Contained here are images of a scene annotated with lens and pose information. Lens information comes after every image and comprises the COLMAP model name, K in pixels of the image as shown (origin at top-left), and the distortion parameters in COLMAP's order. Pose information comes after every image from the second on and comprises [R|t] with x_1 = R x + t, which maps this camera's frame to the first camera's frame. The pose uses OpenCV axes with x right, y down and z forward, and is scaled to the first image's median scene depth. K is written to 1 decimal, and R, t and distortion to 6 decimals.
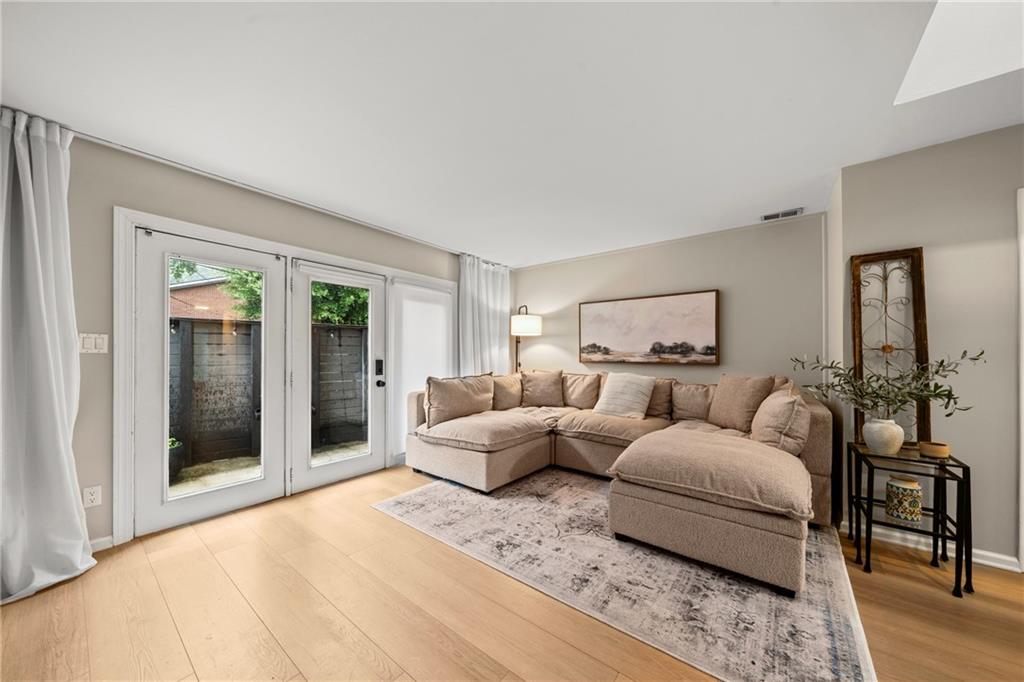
lens RADIAL K [[349.8, 0, 513.6], [0, 349.8, 354.0], [0, 0, 1]] dist [-0.005243, 0.000278]
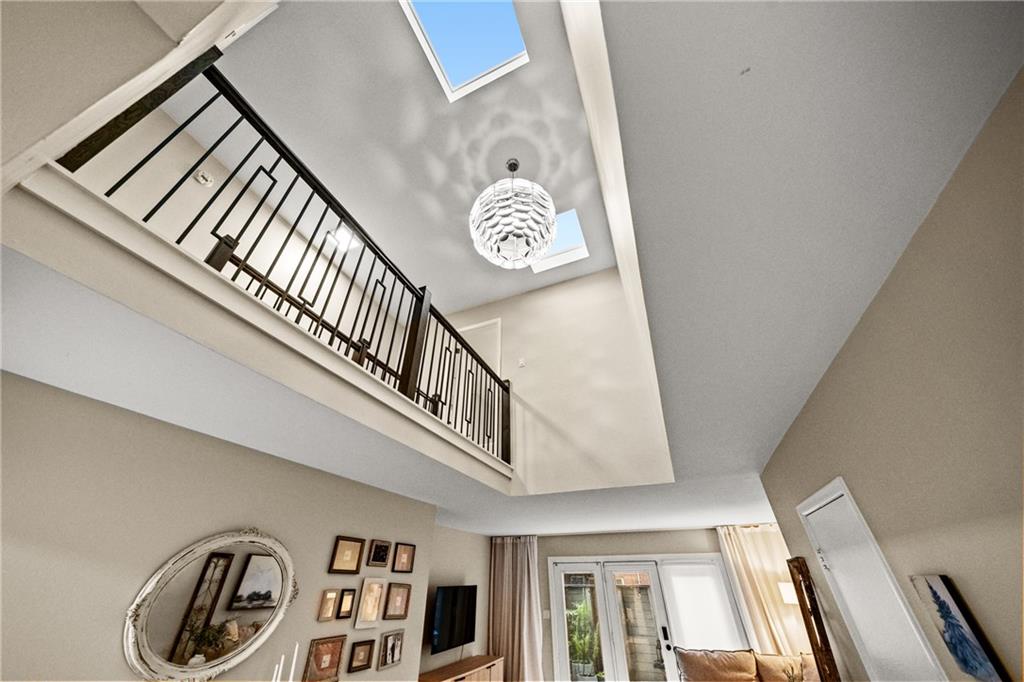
lens RADIAL K [[349.8, 0, 508.5], [0, 349.8, 346.6], [0, 0, 1]] dist [-0.005243, 0.000278]
pose [[0.264835, -0.543126, -0.796791, 2.234512], [0.003806, 0.826878, -0.562369, -0.245688], [0.964286, 0.145902, 0.221053, -0.263682]]
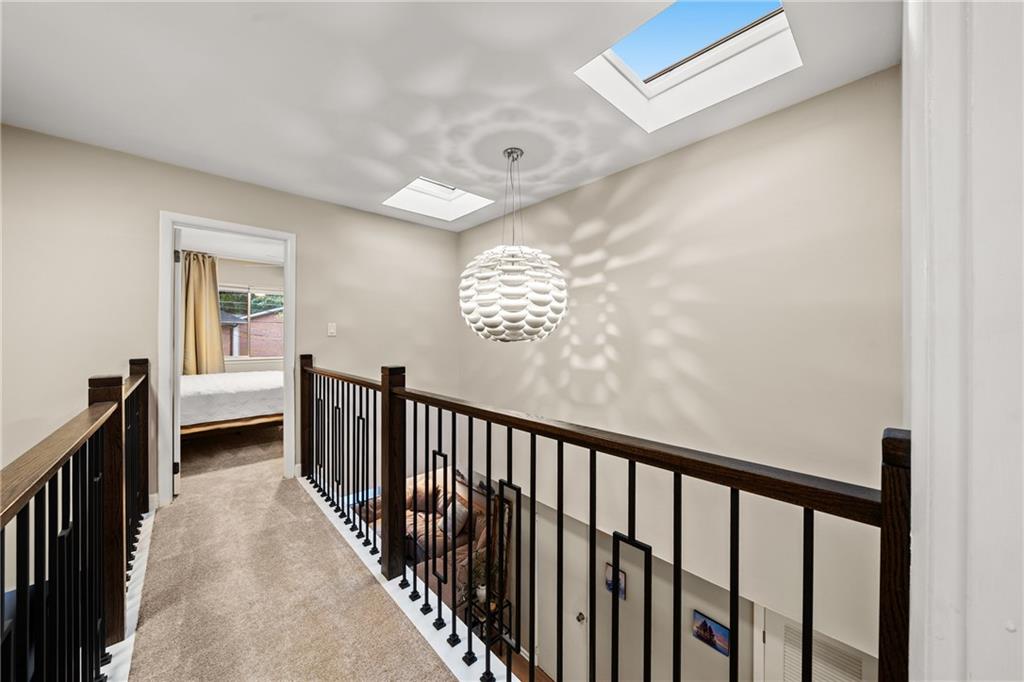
lens RADIAL K [[349.8, 0, 513.3], [0, 349.8, 340.2], [0, 0, 1]] dist [-0.005243, 0.000278]
pose [[0.988521, 0.006411, -0.150945, 1.537863], [-0.005303, 0.999956, 0.007740, -1.337708], [0.150988, -0.006851, 0.988512, -1.125940]]
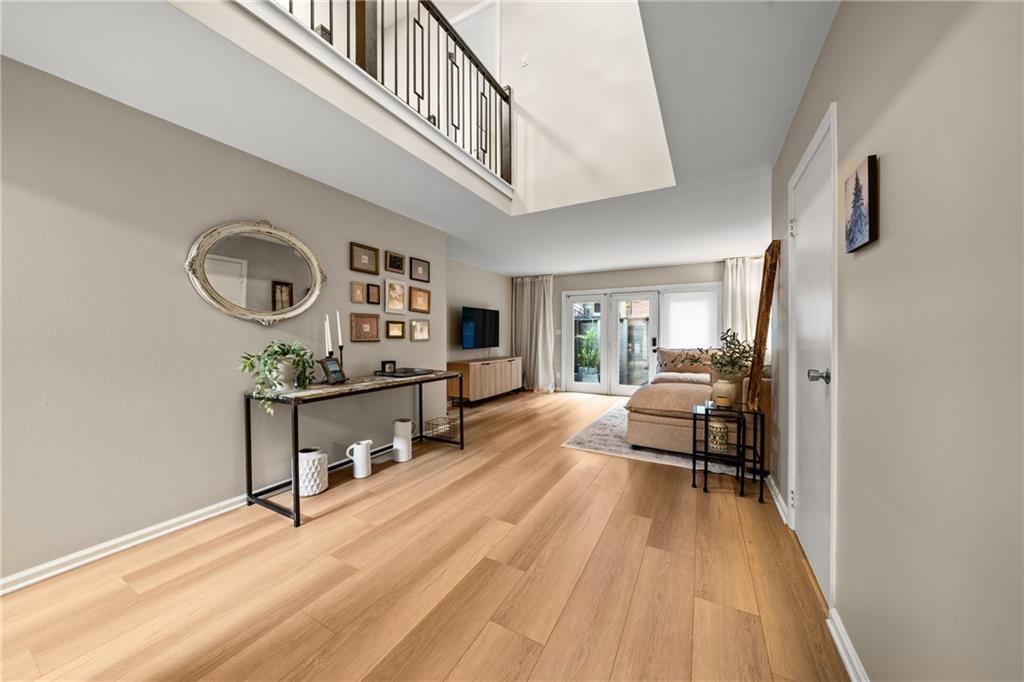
lens RADIAL K [[349.8, 0, 508.7], [0, 349.8, 340.7], [0, 0, 1]] dist [-0.005243, 0.000278]
pose [[0.165467, 0.011215, -0.986152, 2.213954], [0.003225, 0.999924, 0.011913, 0.010532], [0.986210, -0.005152, 0.165418, -0.073061]]
